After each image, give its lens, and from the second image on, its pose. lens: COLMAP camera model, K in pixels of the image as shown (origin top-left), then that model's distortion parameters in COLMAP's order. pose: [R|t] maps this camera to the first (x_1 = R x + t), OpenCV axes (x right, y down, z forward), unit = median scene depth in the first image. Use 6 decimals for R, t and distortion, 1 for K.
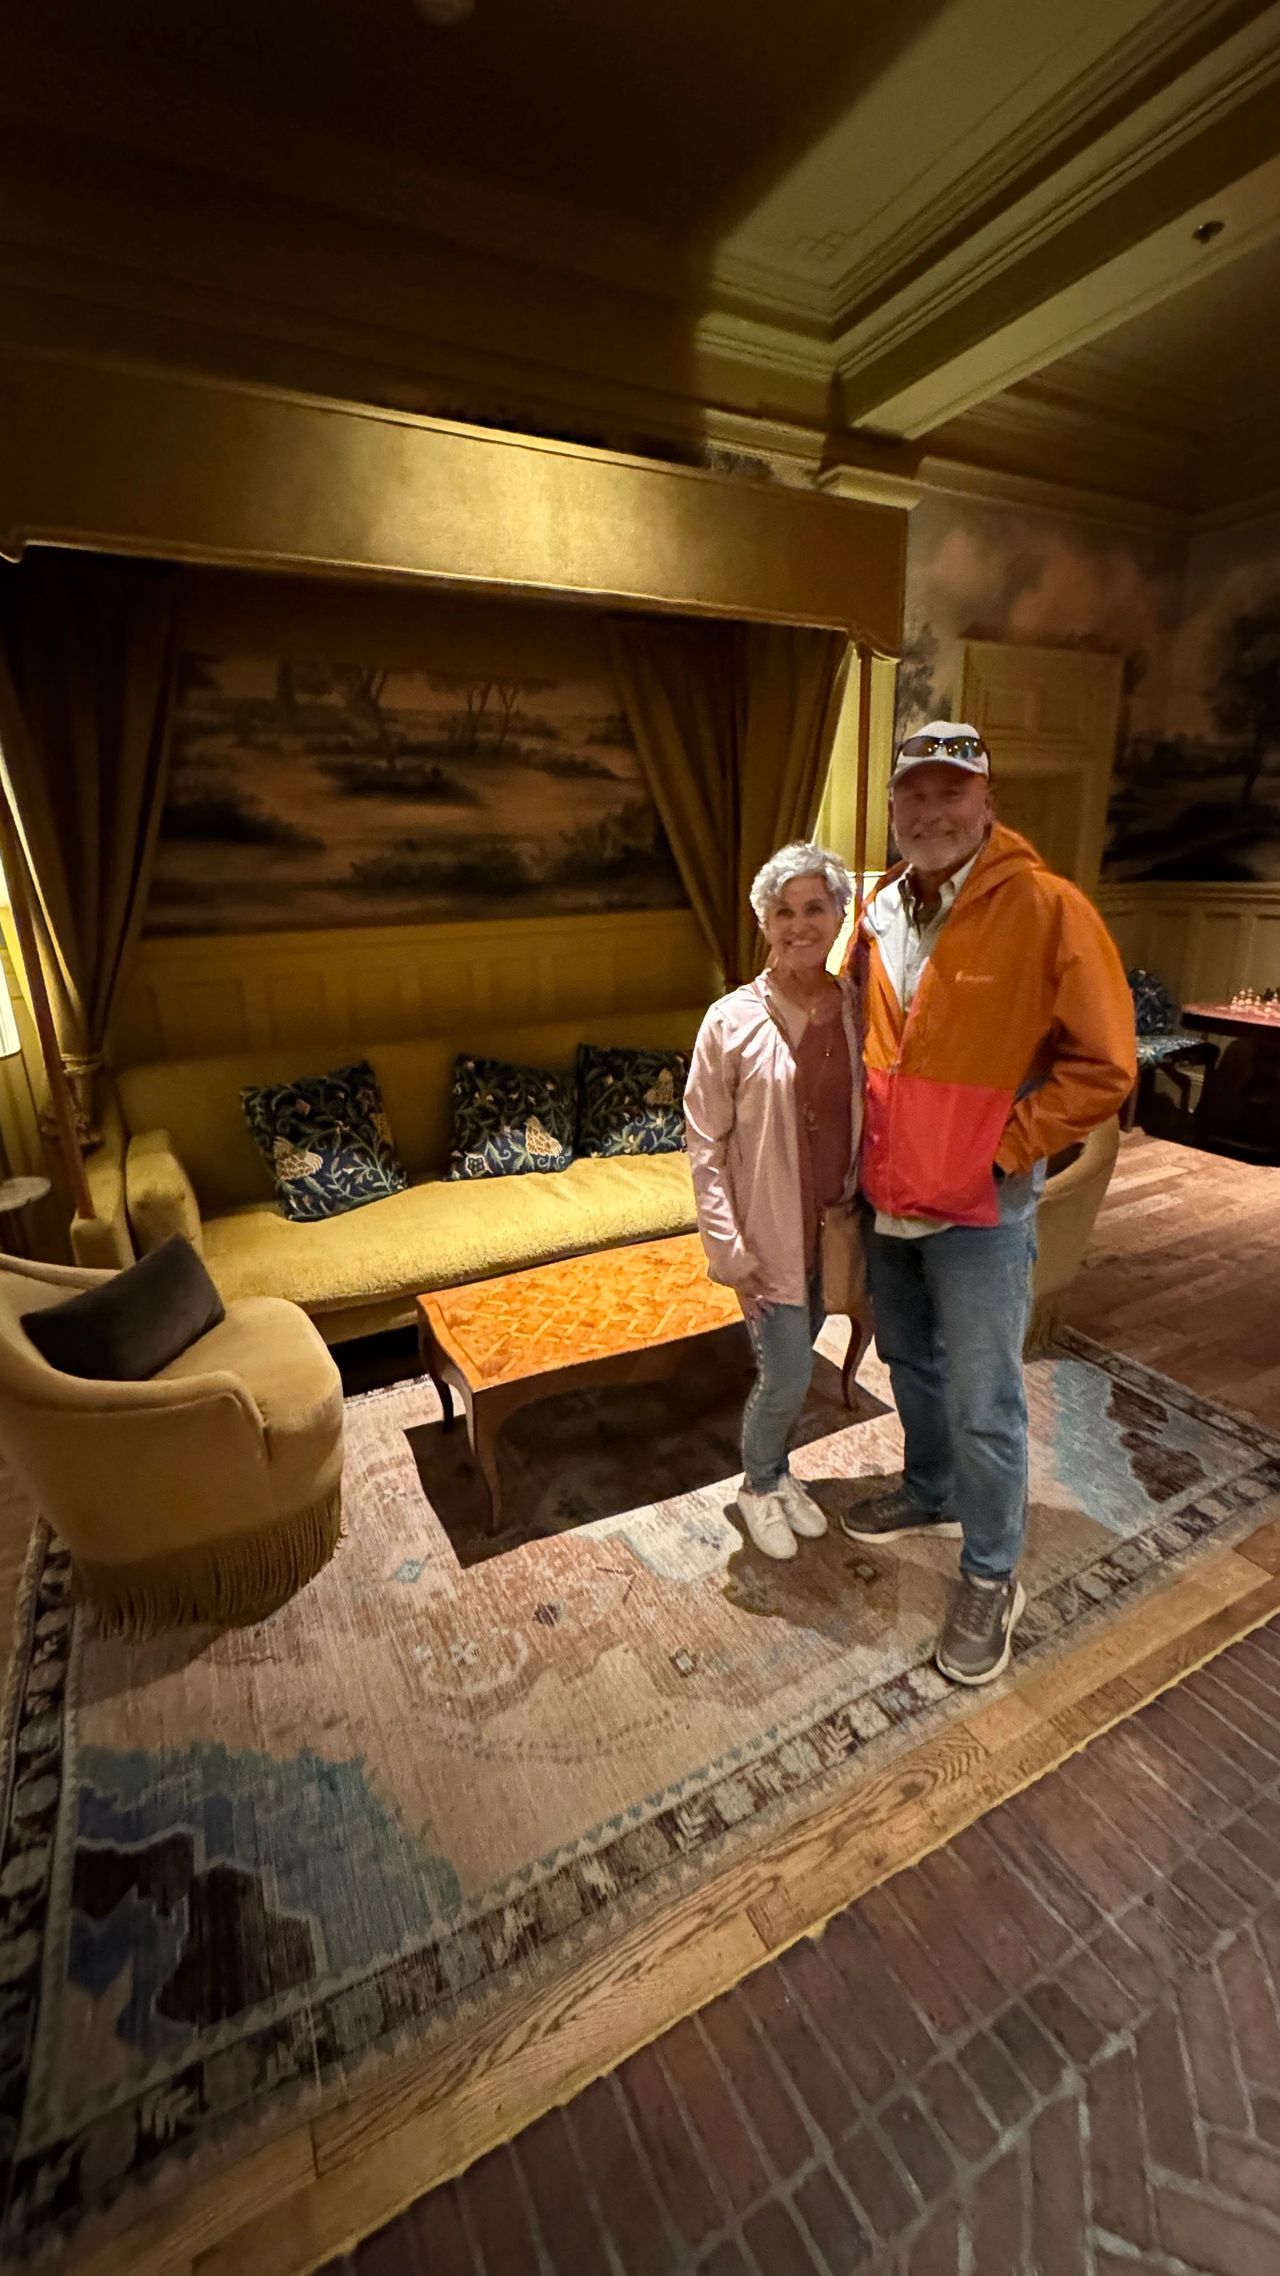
lens RADIAL K [[913.4, 0, 638.9], [0, 913.4, 1136.0], [0, 0, 1]] dist [-0.003945, 0.000077]
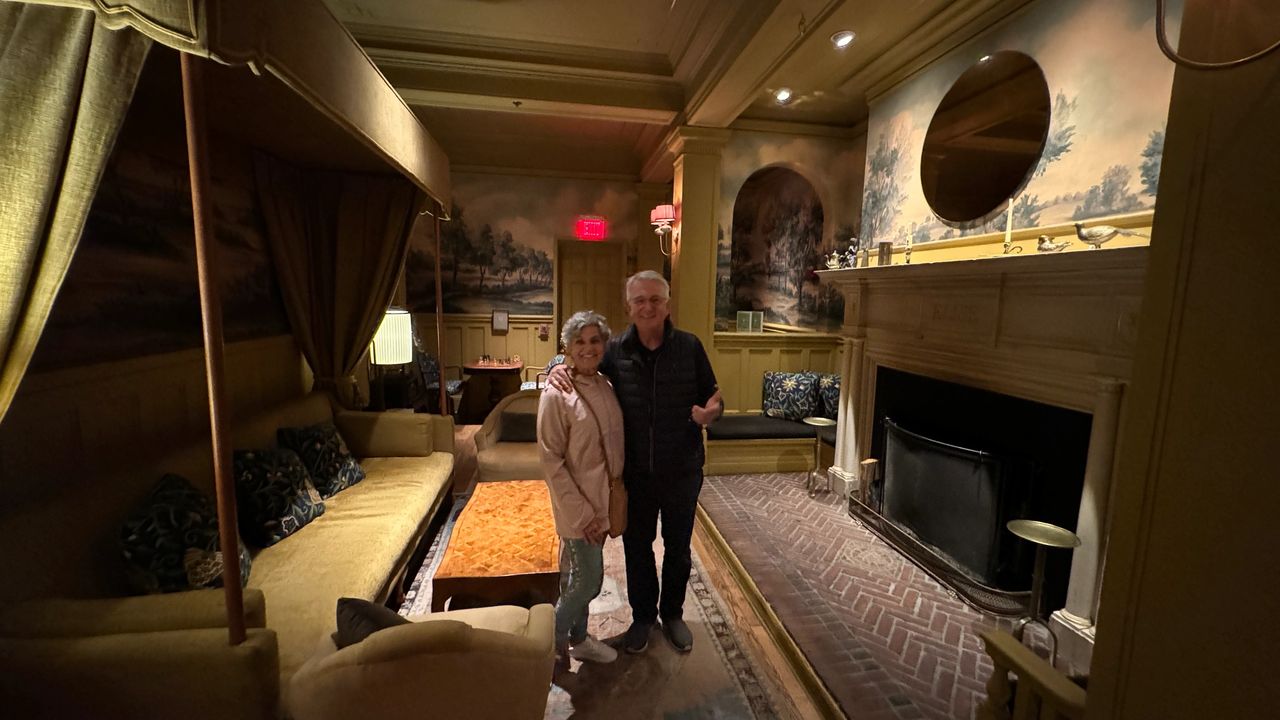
lens RADIAL K [[513.7, 0, 640.2], [0, 513.7, 361.0], [0, 0, 1]] dist [-0.003945, 0.000077]
pose [[0.310628, -0.088051, 0.946445, -0.704952], [0.246262, 0.969158, 0.009339, -0.080339], [-0.918077, 0.230172, 0.322731, 0.231584]]
